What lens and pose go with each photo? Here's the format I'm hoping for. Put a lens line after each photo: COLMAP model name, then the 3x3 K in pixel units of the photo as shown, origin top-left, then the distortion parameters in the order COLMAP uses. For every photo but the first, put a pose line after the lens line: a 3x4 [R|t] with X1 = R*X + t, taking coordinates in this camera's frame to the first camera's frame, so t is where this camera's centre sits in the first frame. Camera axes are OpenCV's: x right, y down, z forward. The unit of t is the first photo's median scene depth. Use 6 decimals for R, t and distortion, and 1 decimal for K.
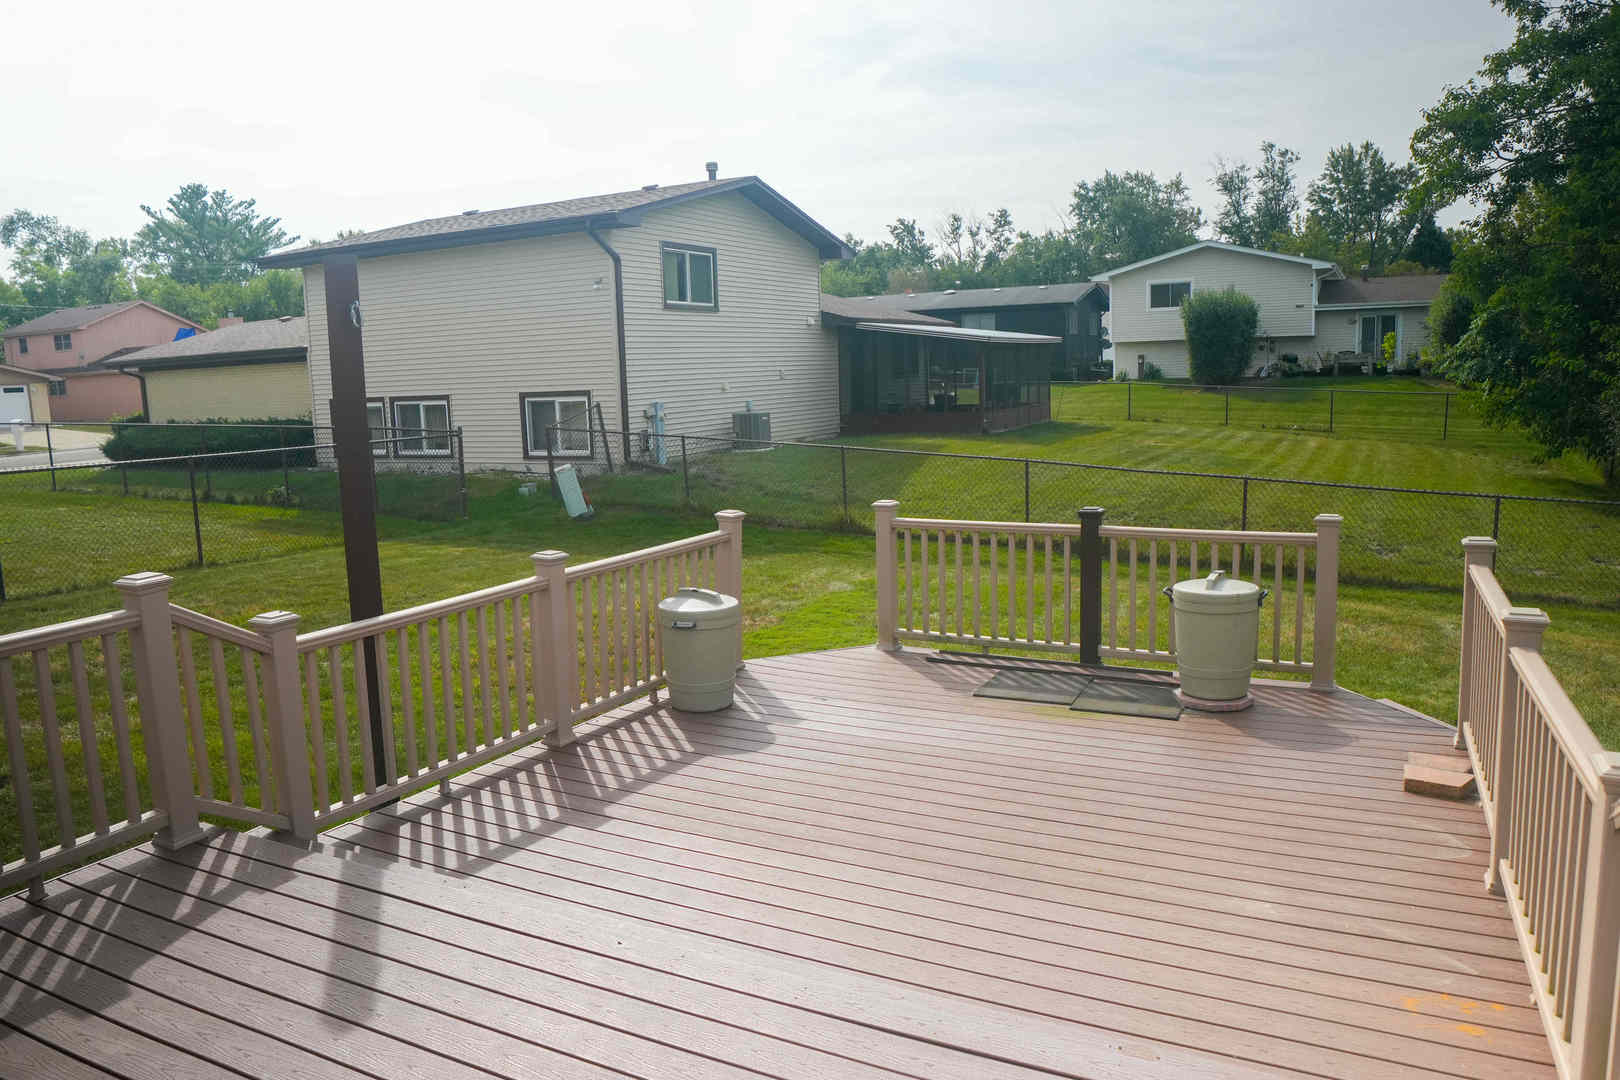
lens RADIAL K [[1145.4, 0, 799.1], [0, 1145.4, 531.6], [0, 0, 1]] dist [-0.080927, 0.035105]
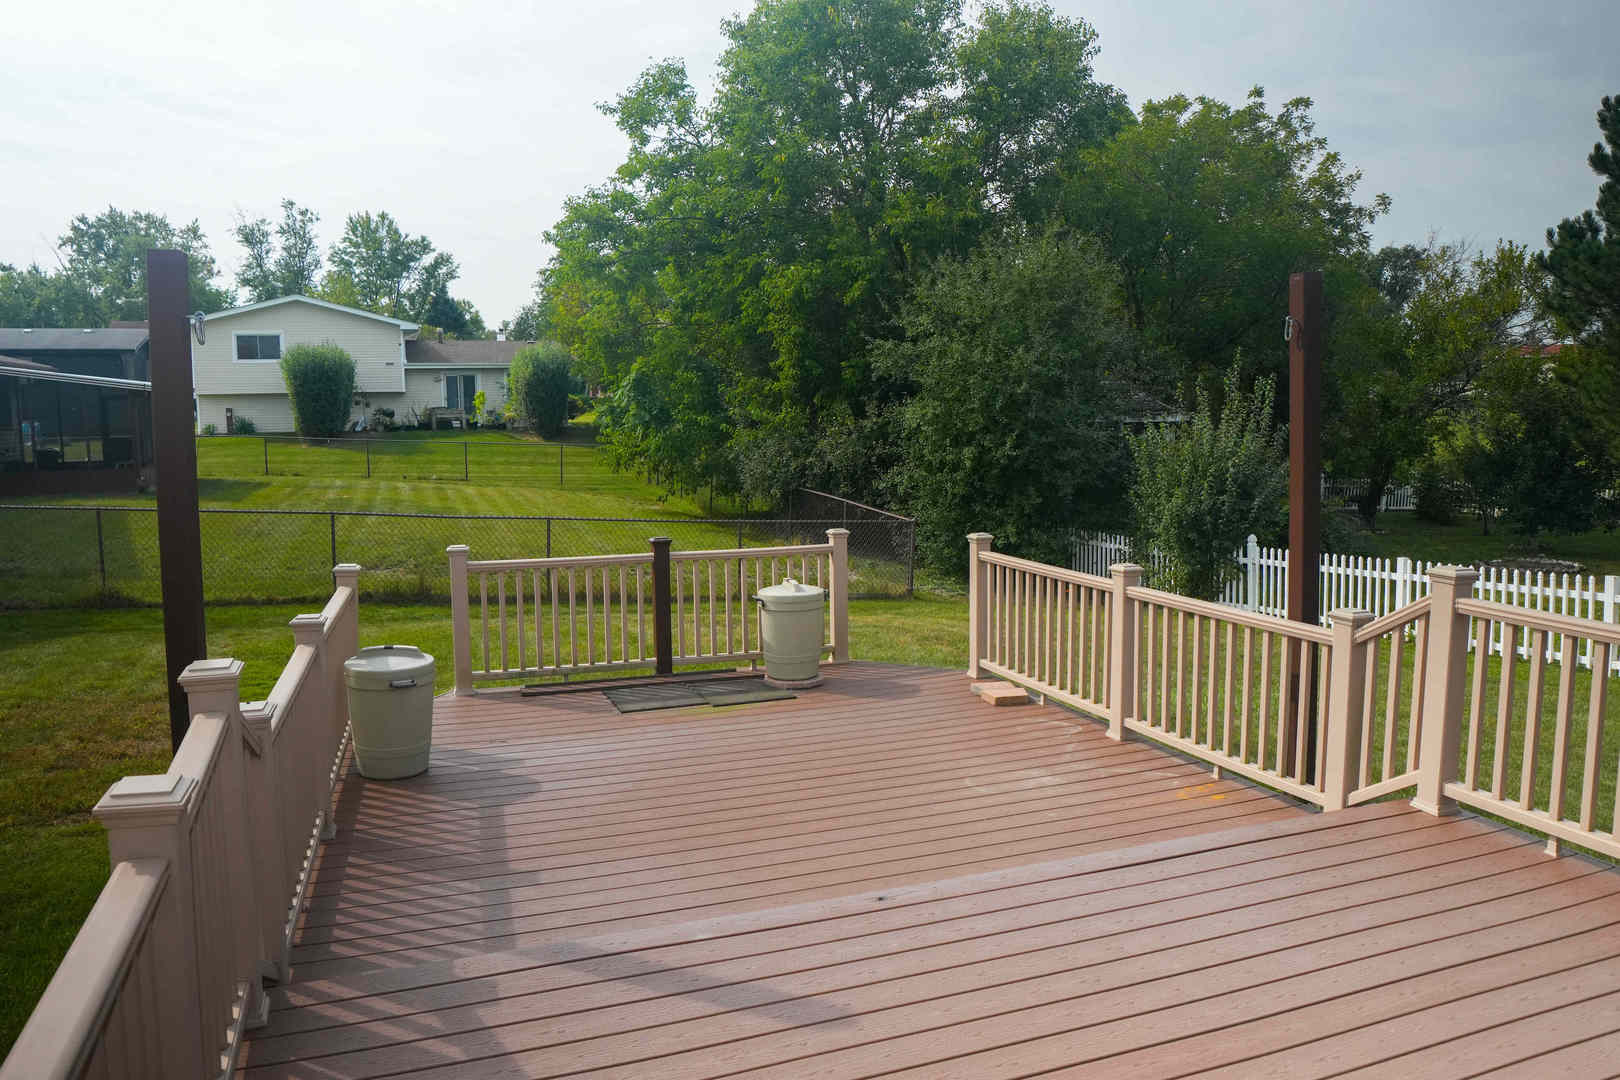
lens RADIAL K [[1145.4, 0, 799.1], [0, 1145.4, 531.6], [0, 0, 1]] dist [-0.080927, 0.035105]
pose [[0.665631, -0.053802, 0.744339, -0.101154], [0.090159, 0.995890, -0.008641, -0.000818], [-0.740815, 0.072861, 0.667746, 0.024642]]
